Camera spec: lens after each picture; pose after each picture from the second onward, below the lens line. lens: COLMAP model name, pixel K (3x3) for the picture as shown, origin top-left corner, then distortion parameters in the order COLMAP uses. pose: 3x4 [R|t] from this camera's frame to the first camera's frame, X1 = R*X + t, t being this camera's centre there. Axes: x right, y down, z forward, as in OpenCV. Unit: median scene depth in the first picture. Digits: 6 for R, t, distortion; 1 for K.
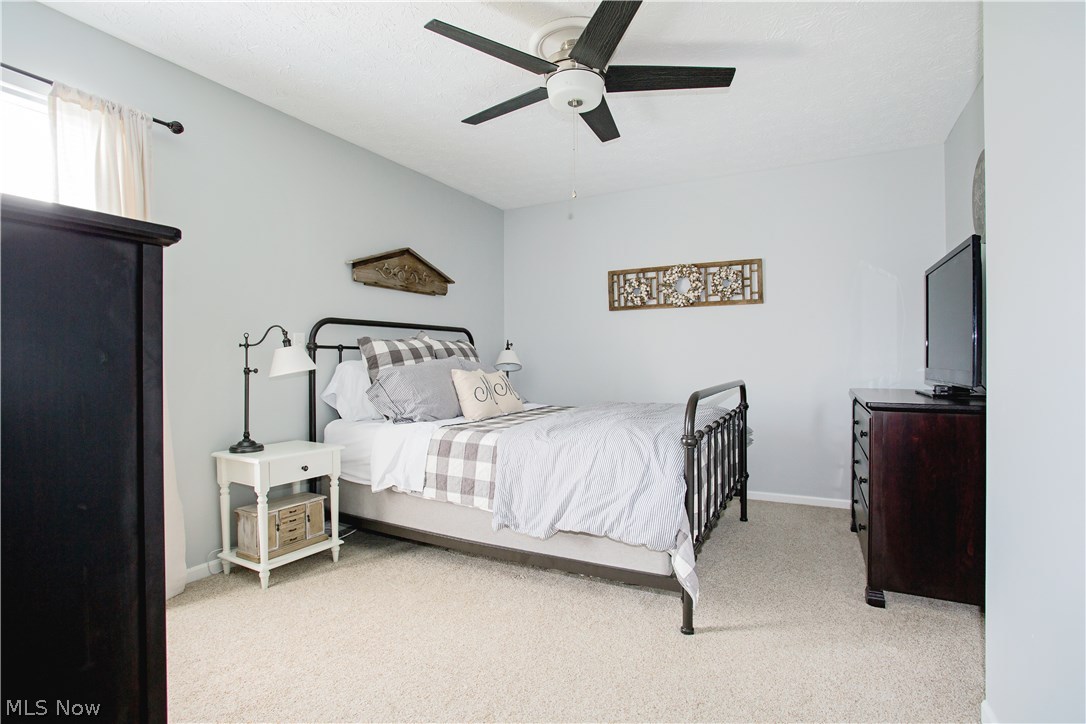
lens RADIAL K [[515.1, 0, 545.8], [0, 515.1, 359.5], [0, 0, 1]] dist [0.003765, 0.000178]
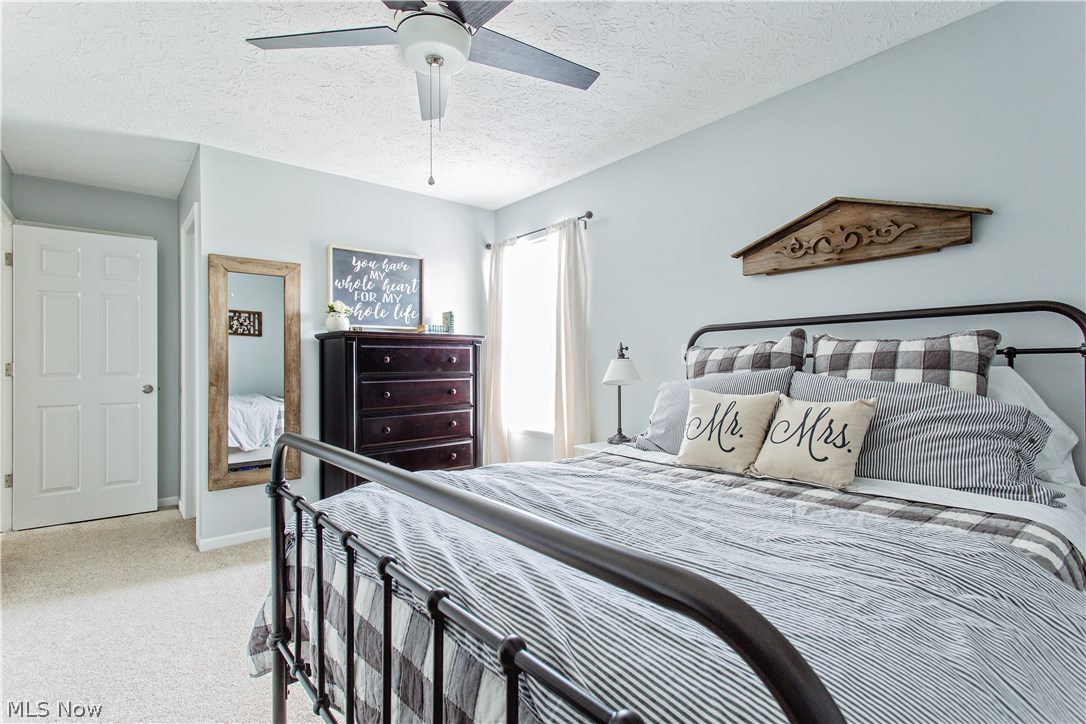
lens RADIAL K [[515.1, 0, 546.1], [0, 515.1, 369.5], [0, 0, 1]] dist [0.003765, 0.000178]
pose [[-0.355183, 0.002639, -0.934793, 0.500772], [-0.003706, 0.999984, 0.004231, -0.003199], [0.934789, 0.004968, -0.355168, 0.953738]]
